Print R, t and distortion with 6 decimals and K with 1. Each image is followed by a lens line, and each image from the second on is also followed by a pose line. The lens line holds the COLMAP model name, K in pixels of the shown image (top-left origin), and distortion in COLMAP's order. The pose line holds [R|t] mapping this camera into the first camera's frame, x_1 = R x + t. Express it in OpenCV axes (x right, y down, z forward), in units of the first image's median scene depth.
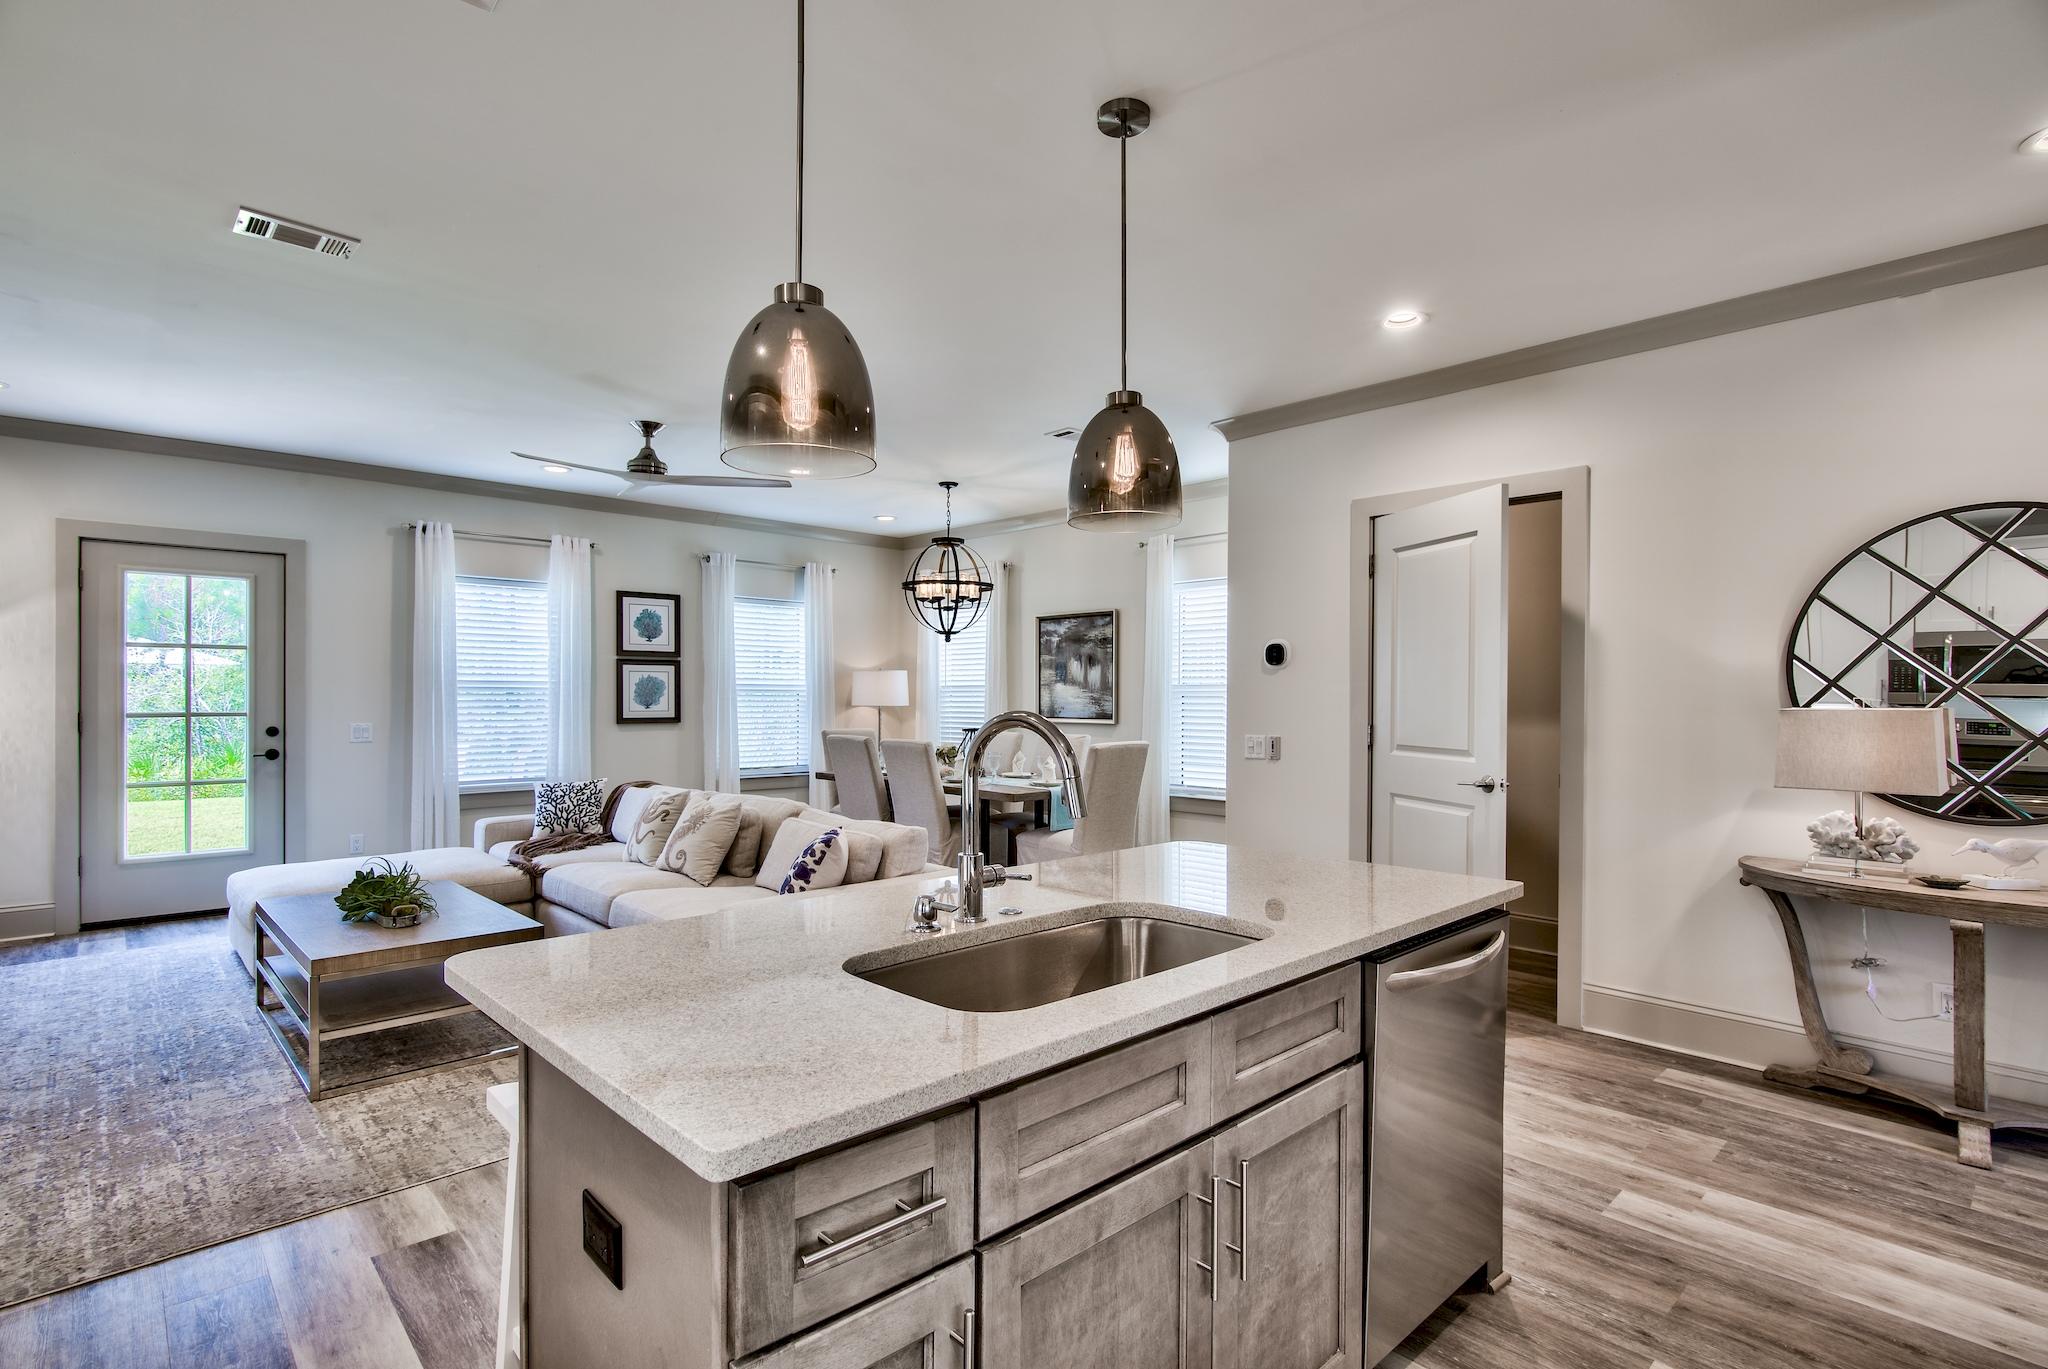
lens RADIAL K [[999.4, 0, 1015.4], [0, 999.4, 653.7], [0, 0, 1]] dist [-0.000617, -0.000129]
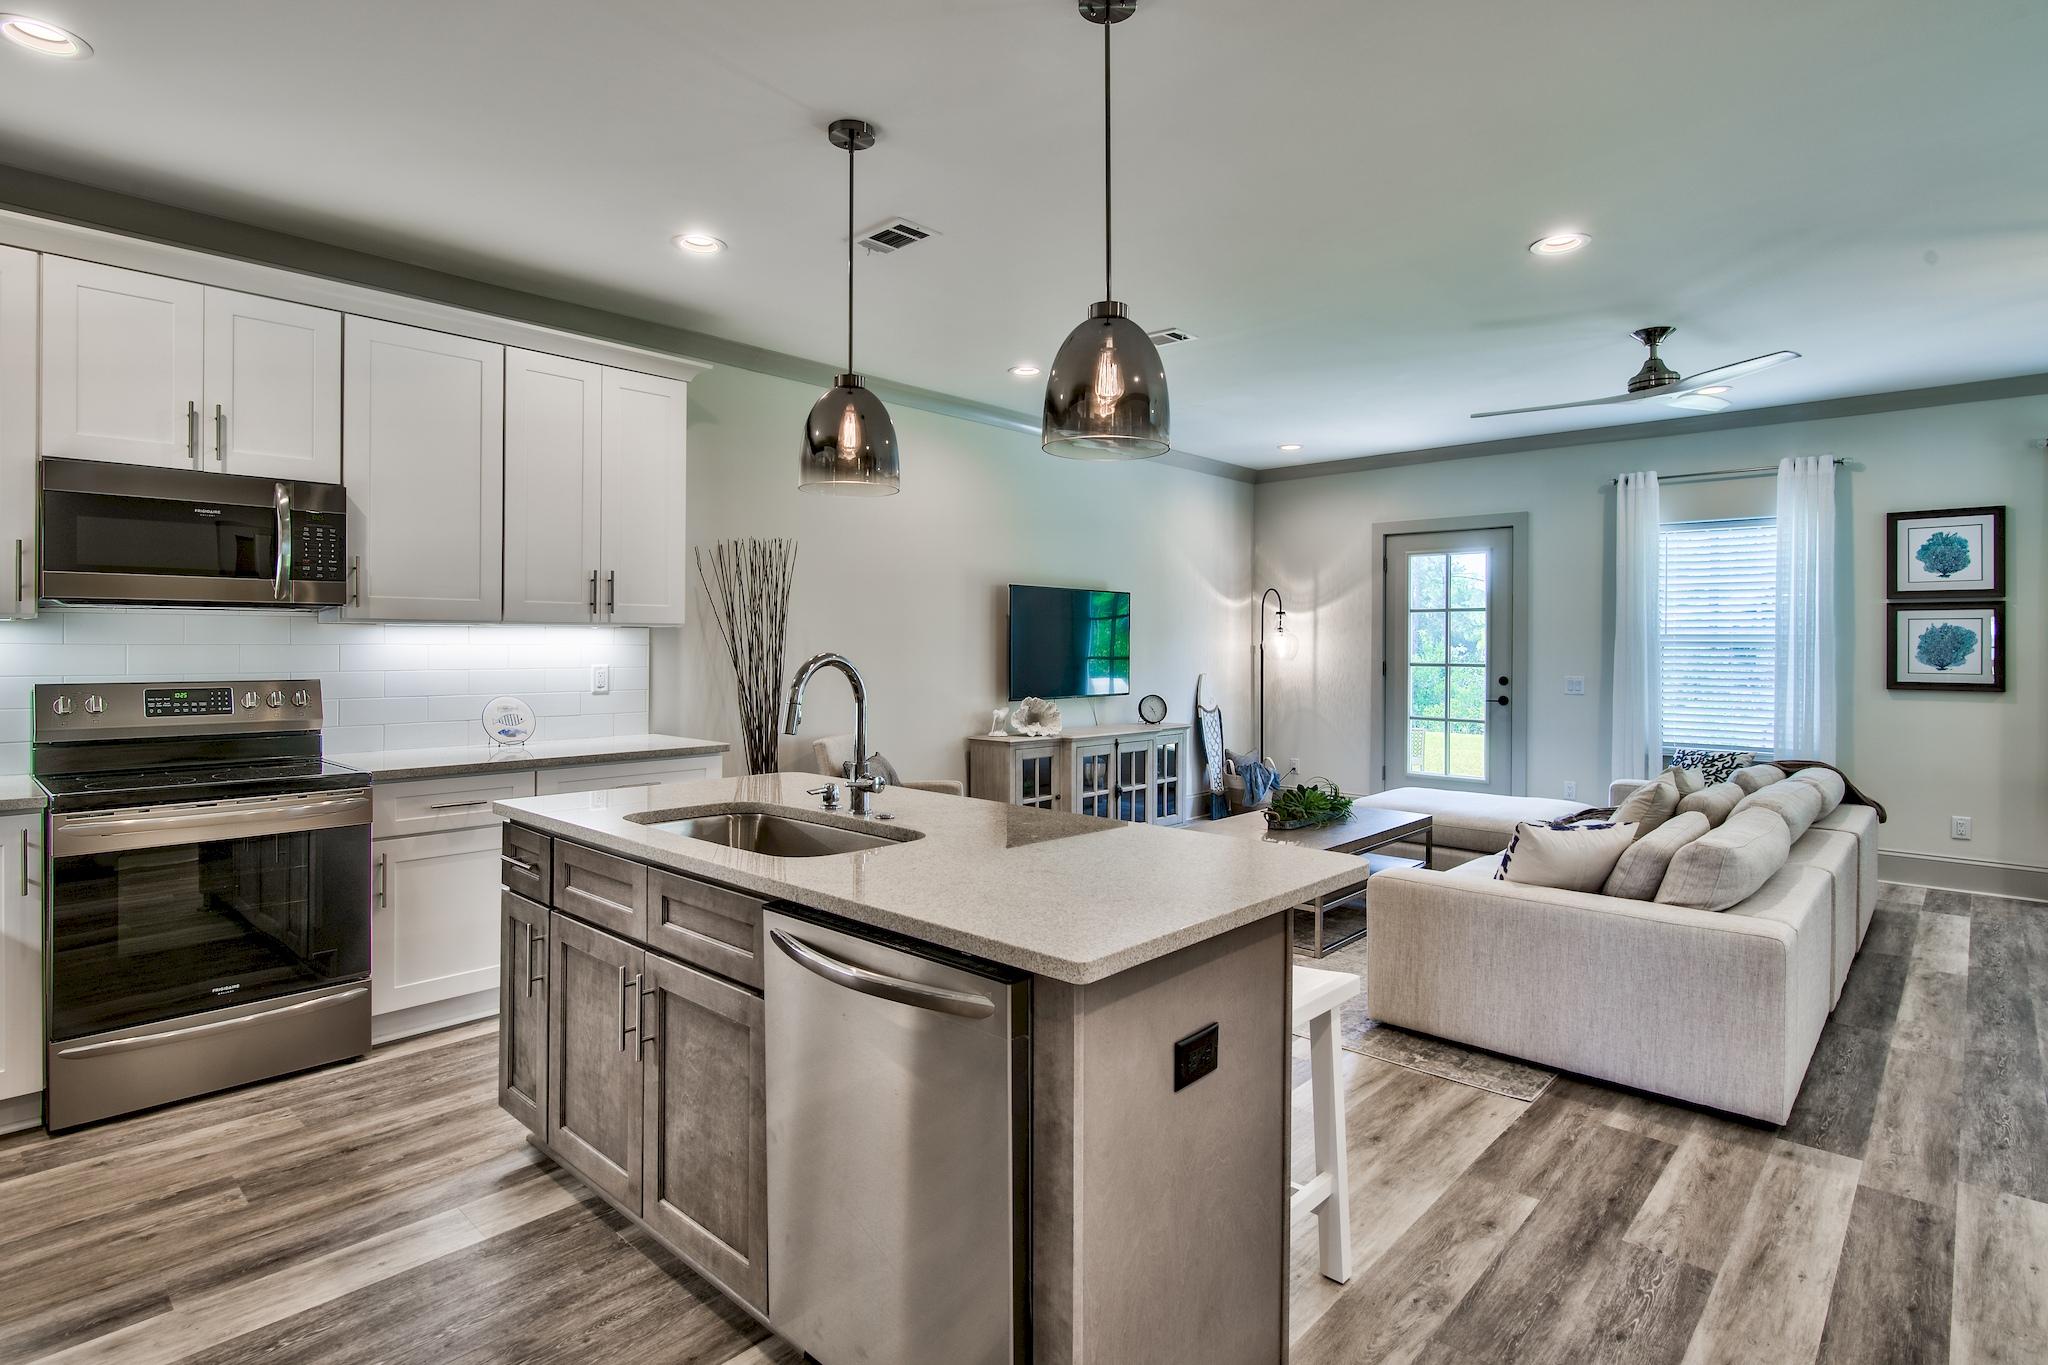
lens RADIAL K [[1053.7, 0, 1018.5], [0, 1053.7, 642.0], [0, 0, 1]] dist [0.001897, -0.000069]
pose [[0.073428, -0.005728, -0.997284, 0.437550], [0.035946, 0.999349, -0.003093, 0.016336], [0.996652, -0.035621, 0.073586, 0.352536]]
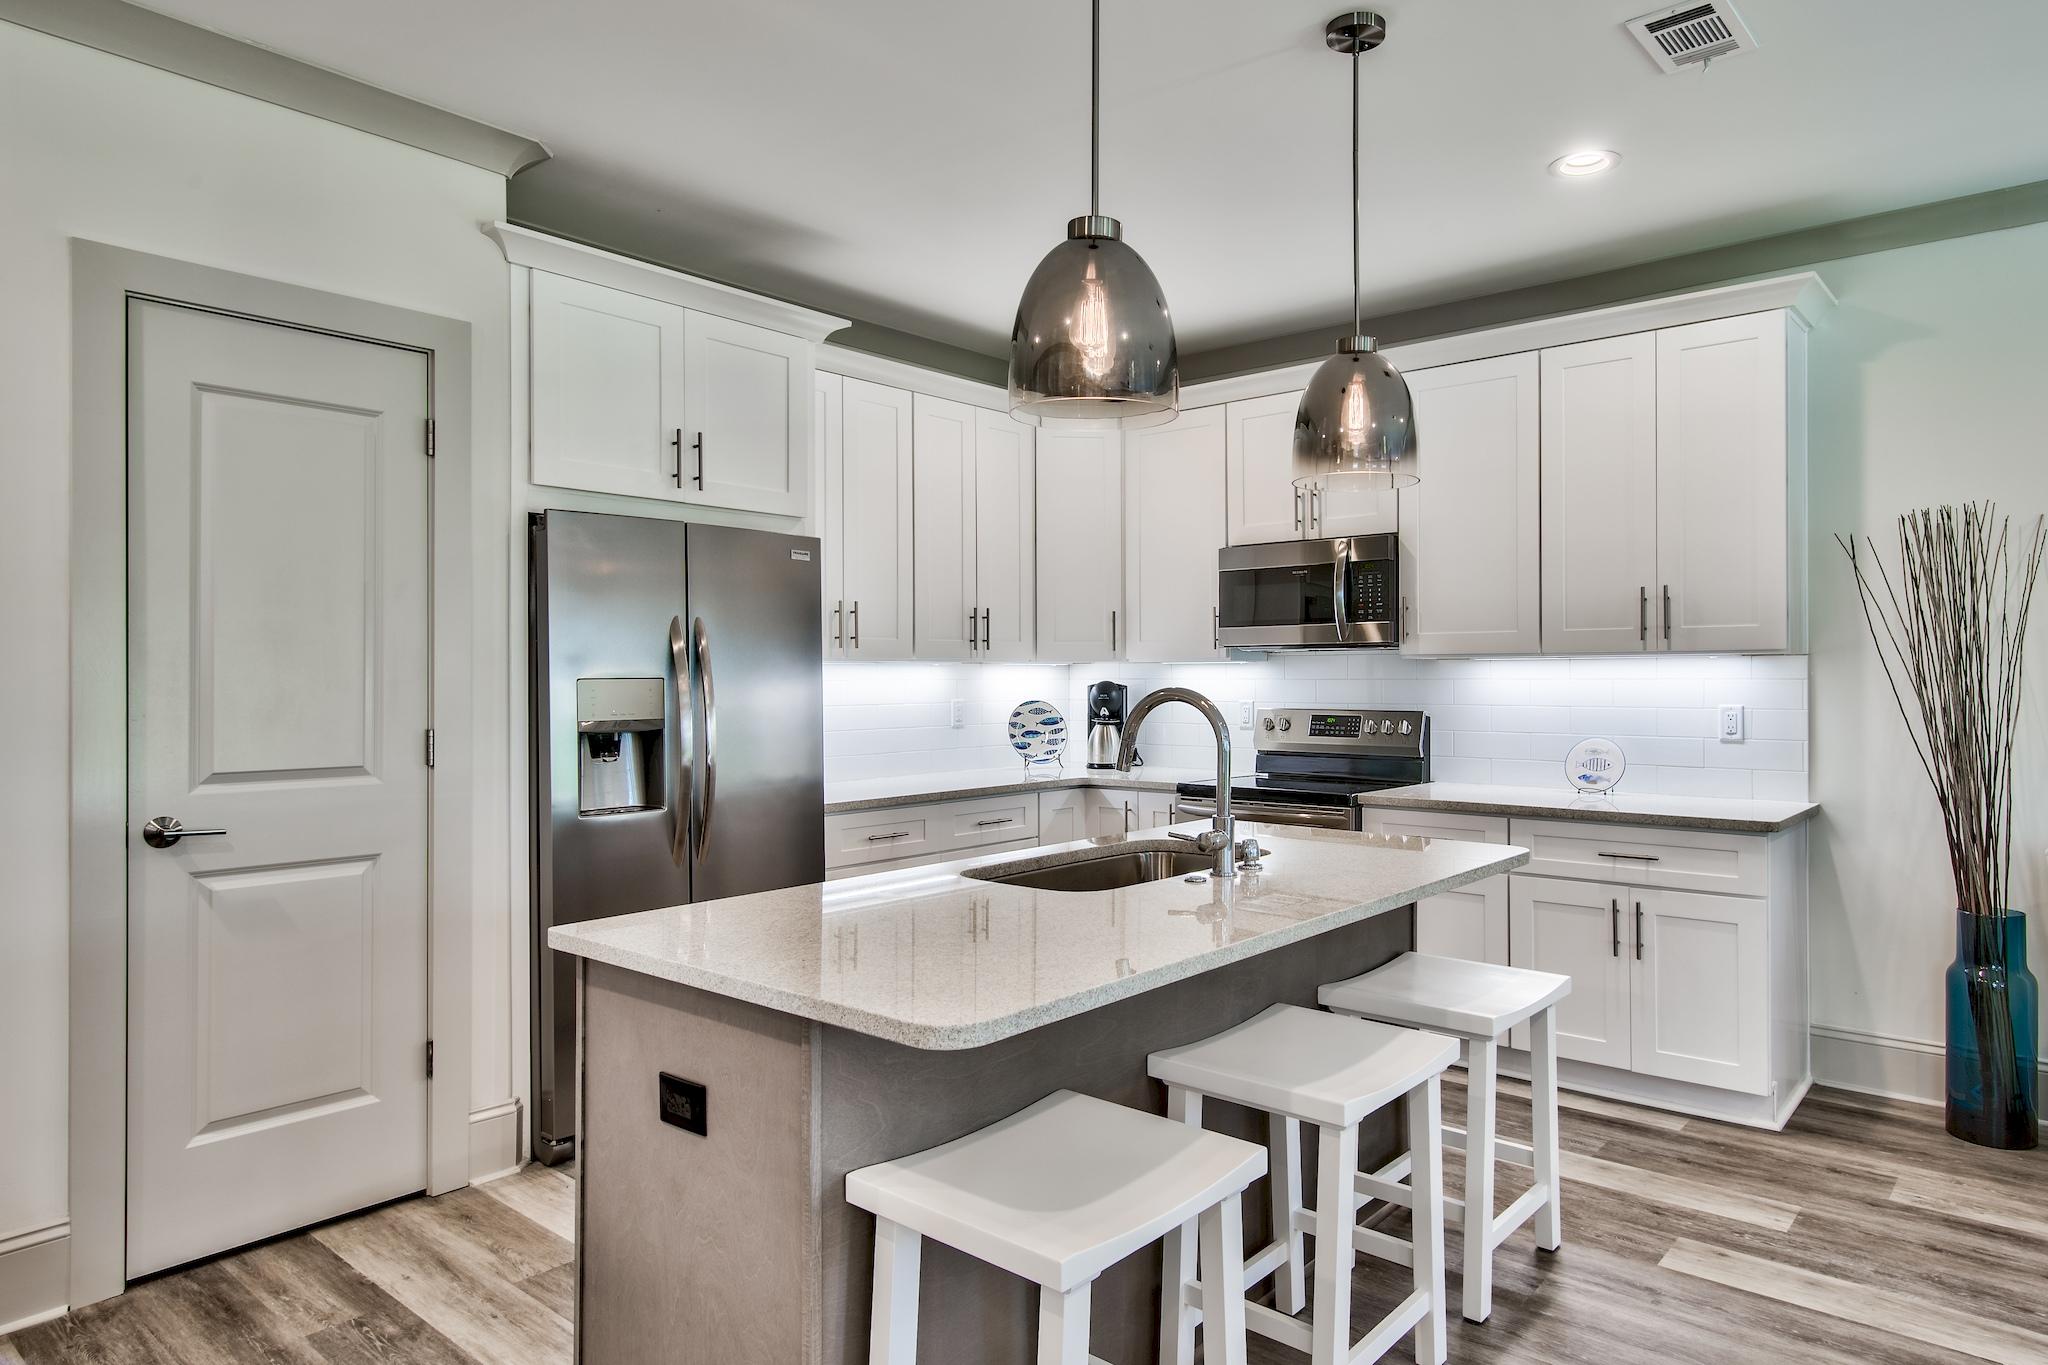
lens RADIAL K [[1227.4, 0, 1073.6], [0, 1227.4, 685.3], [0, 0, 1]] dist [-0.036040, 0.000358]
pose [[-0.992218, -0.002134, -0.124498, 0.096611], [0.002164, 0.999407, -0.034379, 0.031879], [0.124498, -0.034381, -0.991624, 0.745098]]
